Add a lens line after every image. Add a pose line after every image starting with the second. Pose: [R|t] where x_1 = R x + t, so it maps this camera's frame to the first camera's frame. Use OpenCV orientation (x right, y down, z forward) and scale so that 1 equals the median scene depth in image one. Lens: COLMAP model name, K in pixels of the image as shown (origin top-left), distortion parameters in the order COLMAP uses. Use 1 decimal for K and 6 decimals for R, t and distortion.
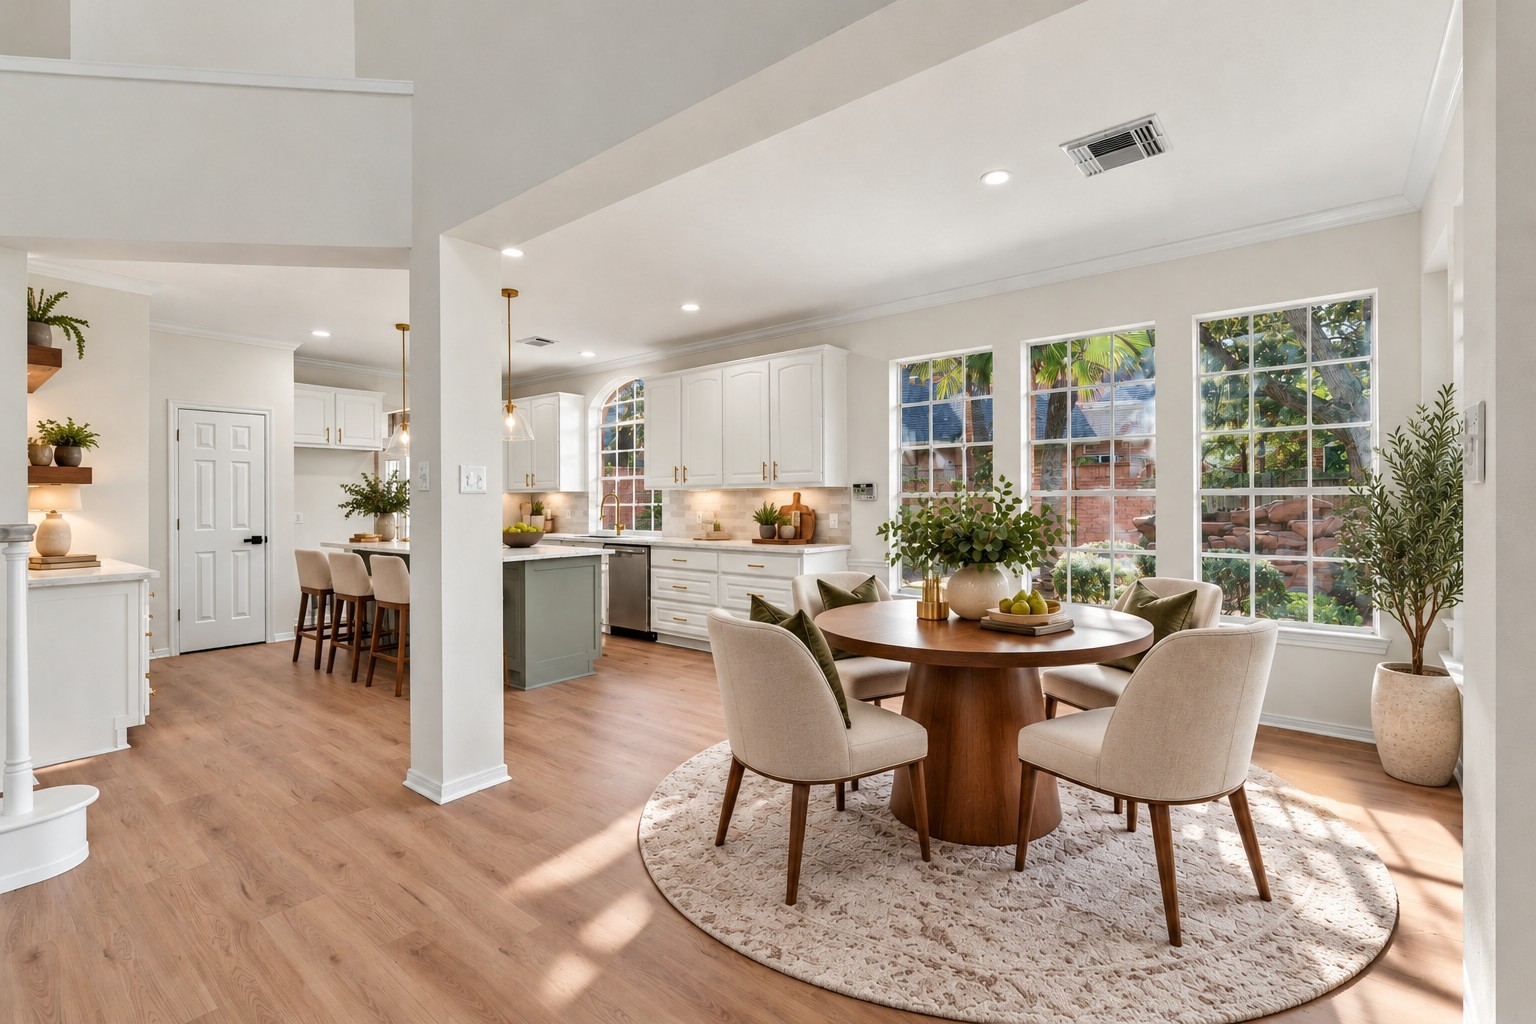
lens RADIAL K [[679.4, 0, 762.4], [0, 679.4, 502.8], [0, 0, 1]] dist [-0.004998, 0.000593]
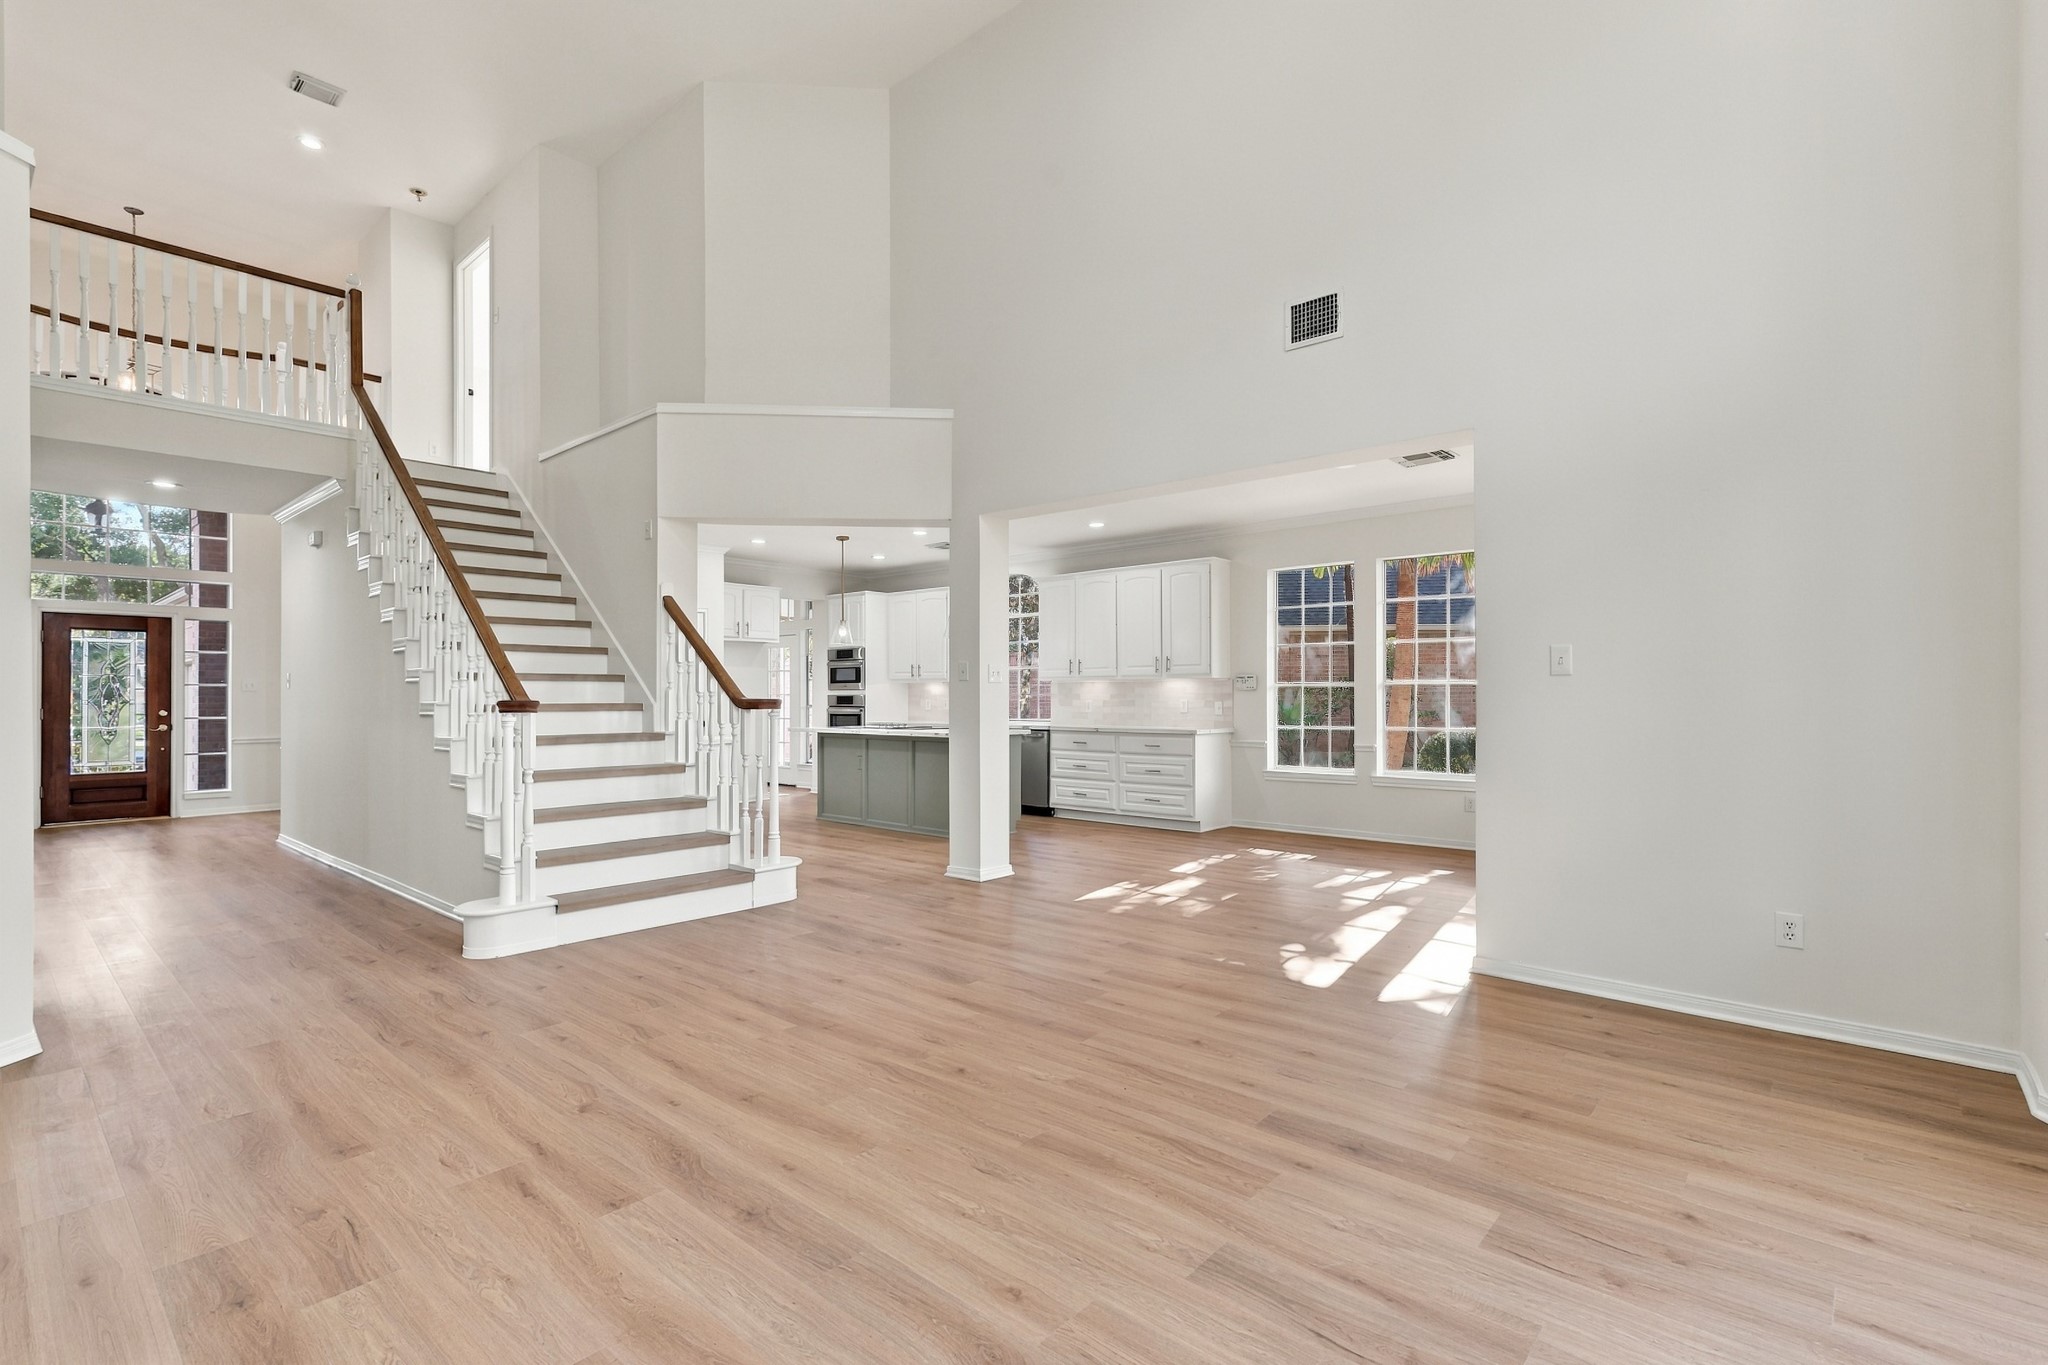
lens RADIAL K [[956.9, 0, 1032.3], [0, 956.9, 694.6], [0, 0, 1]] dist [0.004712, -0.000246]
pose [[0.999067, 0.005674, -0.042815, -0.128658], [-0.005741, 0.999982, -0.001433, 0.006897], [0.042806, 0.001677, 0.999082, -0.586492]]
